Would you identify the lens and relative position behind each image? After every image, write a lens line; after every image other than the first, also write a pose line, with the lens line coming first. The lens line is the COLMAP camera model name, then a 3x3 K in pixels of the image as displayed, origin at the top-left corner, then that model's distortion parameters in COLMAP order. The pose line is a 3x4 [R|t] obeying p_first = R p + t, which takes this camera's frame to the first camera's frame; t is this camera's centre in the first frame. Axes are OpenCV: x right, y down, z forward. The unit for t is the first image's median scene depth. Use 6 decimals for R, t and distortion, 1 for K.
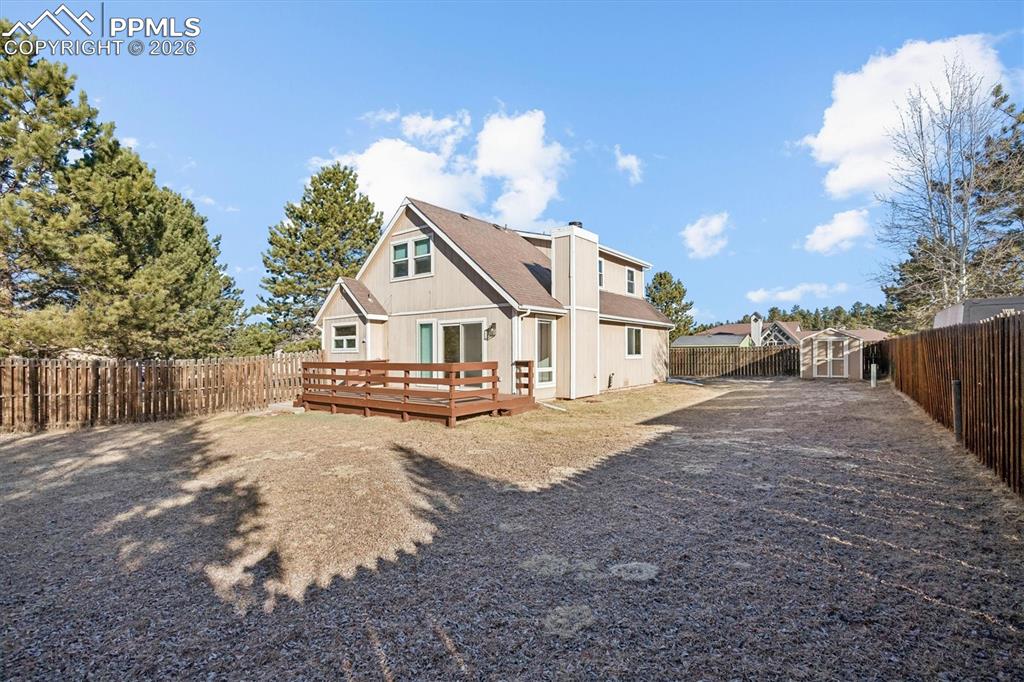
lens RADIAL K [[488.5, 0, 519.8], [0, 488.5, 351.3], [0, 0, 1]] dist [-0.059708, 0.025273]
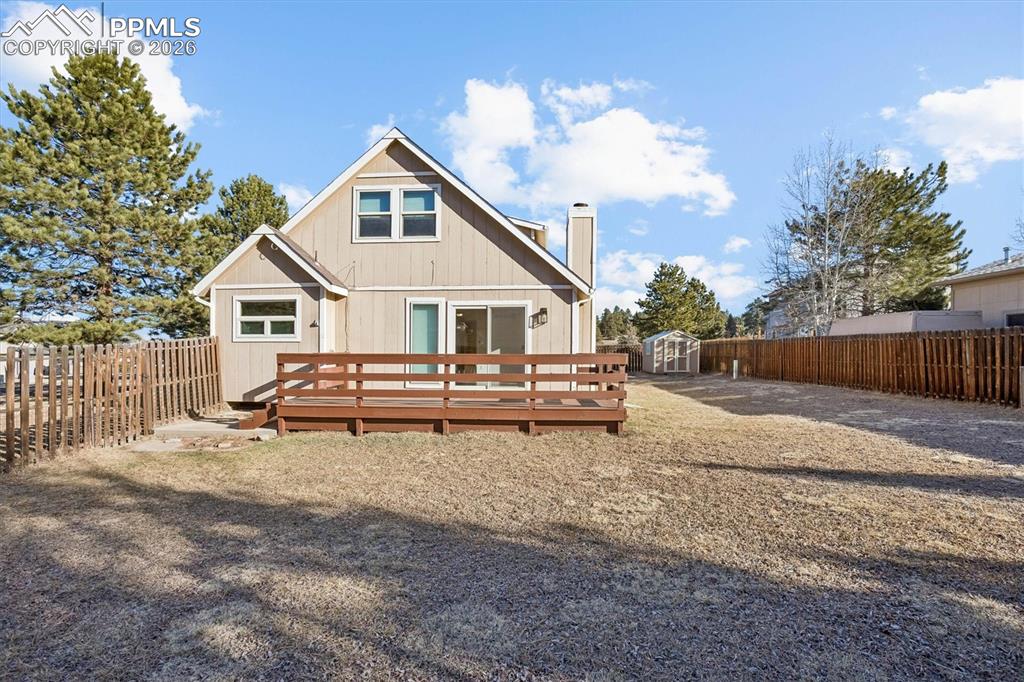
lens RADIAL K [[488.5, 0, 519.8], [0, 488.5, 351.3], [0, 0, 1]] dist [-0.059708, 0.025273]
pose [[0.825375, 0.010791, 0.564482, -0.465696], [-0.008560, 0.999942, -0.006600, 0.017956], [-0.564520, 0.000616, 0.825419, 0.288625]]
